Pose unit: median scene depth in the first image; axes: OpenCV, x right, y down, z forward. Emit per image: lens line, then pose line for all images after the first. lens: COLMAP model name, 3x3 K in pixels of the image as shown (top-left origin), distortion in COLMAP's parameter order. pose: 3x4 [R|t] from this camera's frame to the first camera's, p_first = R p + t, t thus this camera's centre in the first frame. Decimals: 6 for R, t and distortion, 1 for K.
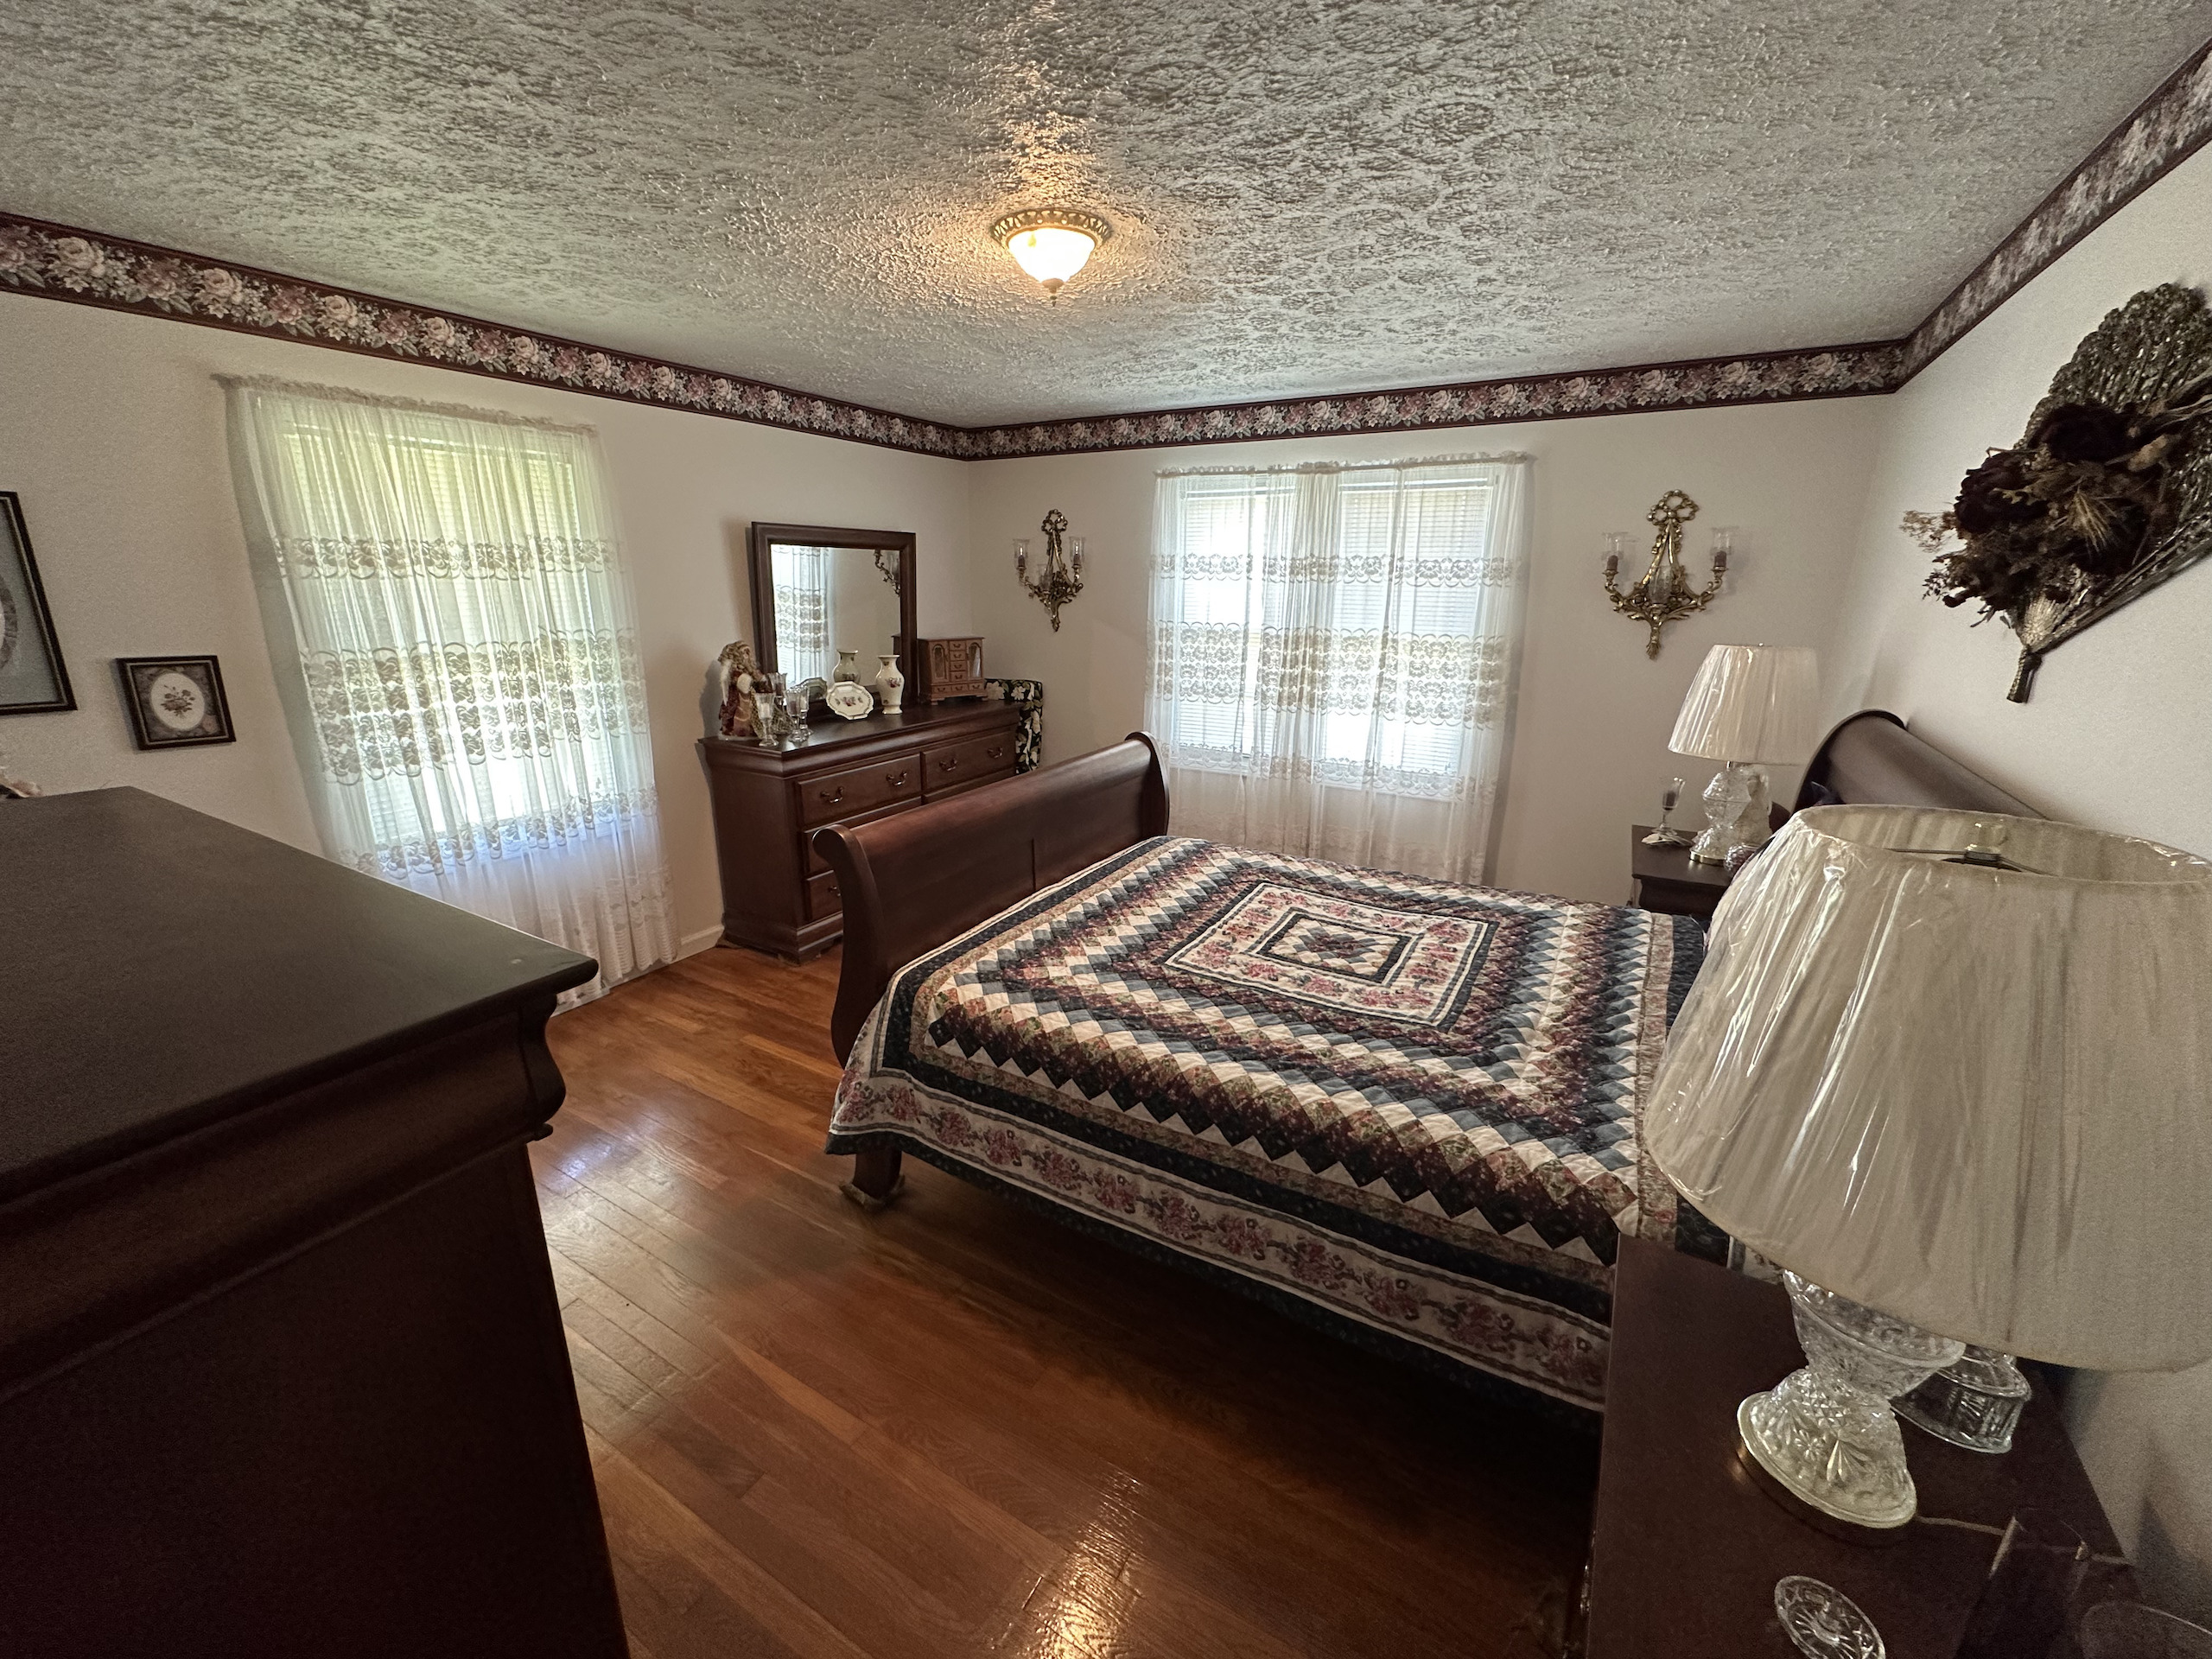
lens RADIAL K [[882.9, 0, 1106.0], [0, 882.9, 829.5], [0, 0, 1]] dist [-0.000321, 0.000312]
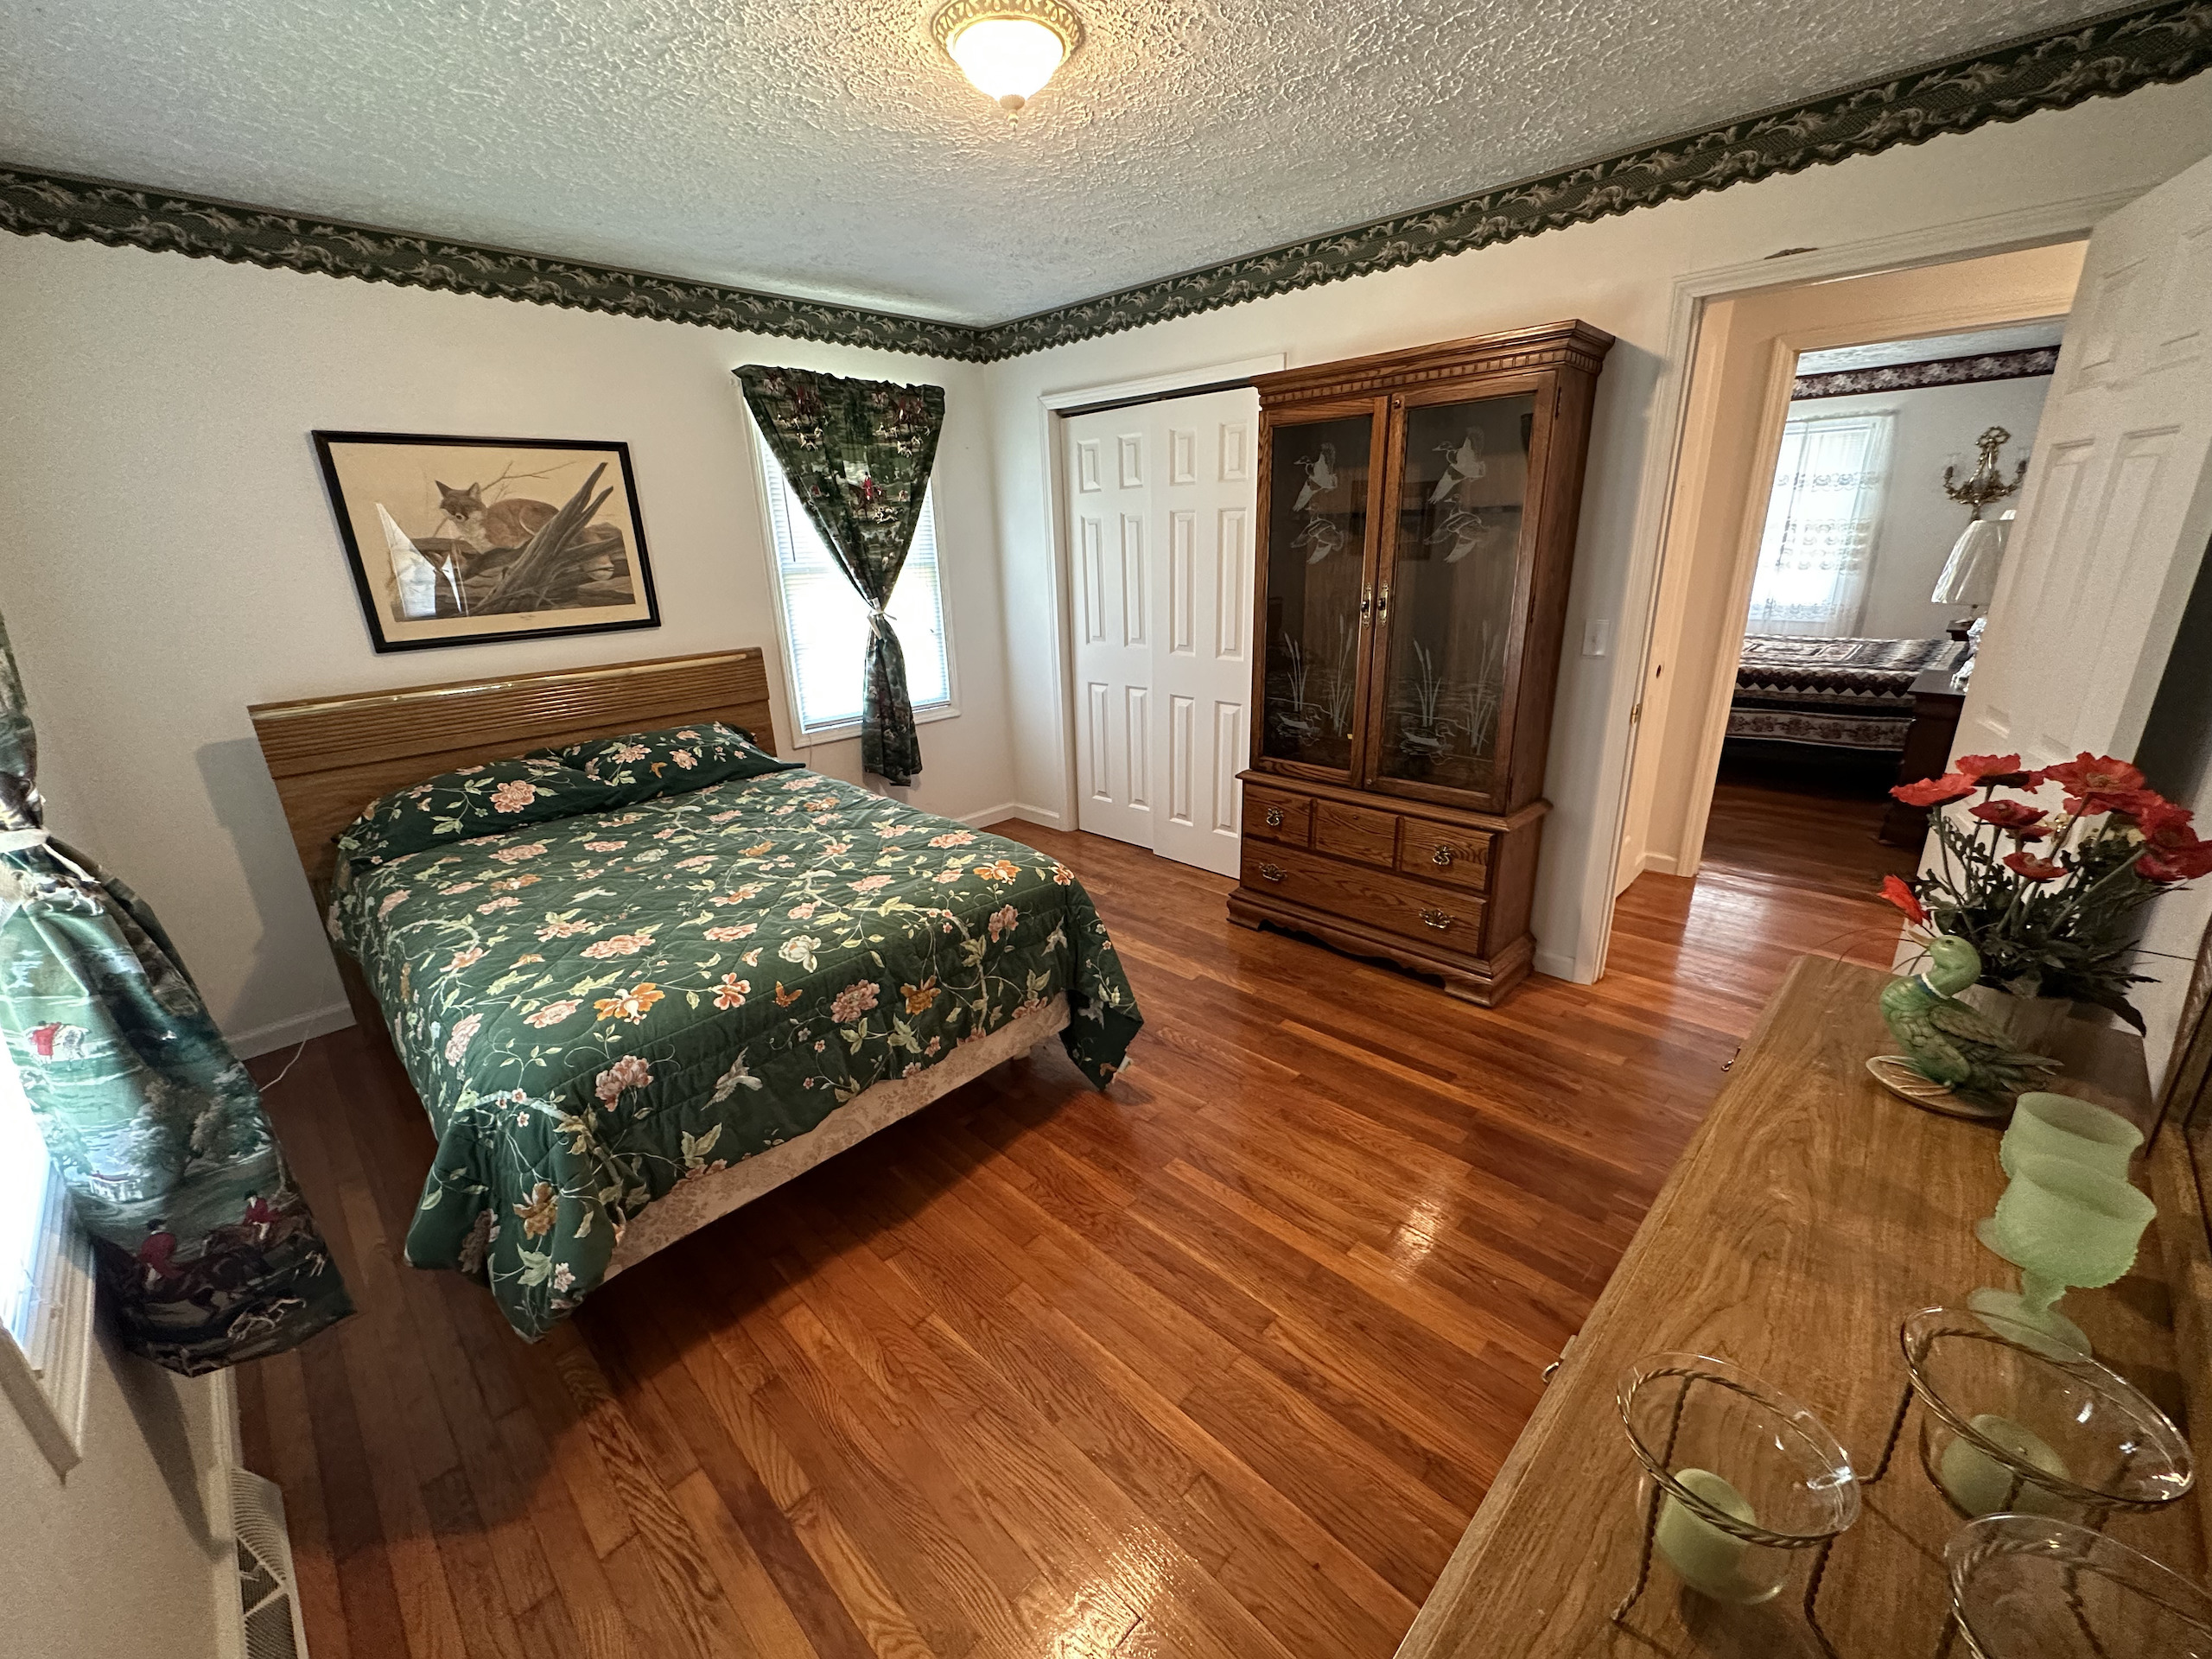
lens RADIAL K [[894.2, 0, 1106.0], [0, 894.2, 829.5], [0, 0, 1]] dist [-0.000448, 0.000016]
pose [[0.971406, 0.038775, -0.234235, -0.597956], [-0.027316, 0.998275, 0.051969, 0.355815], [0.235846, -0.044085, 0.970790, -1.127260]]
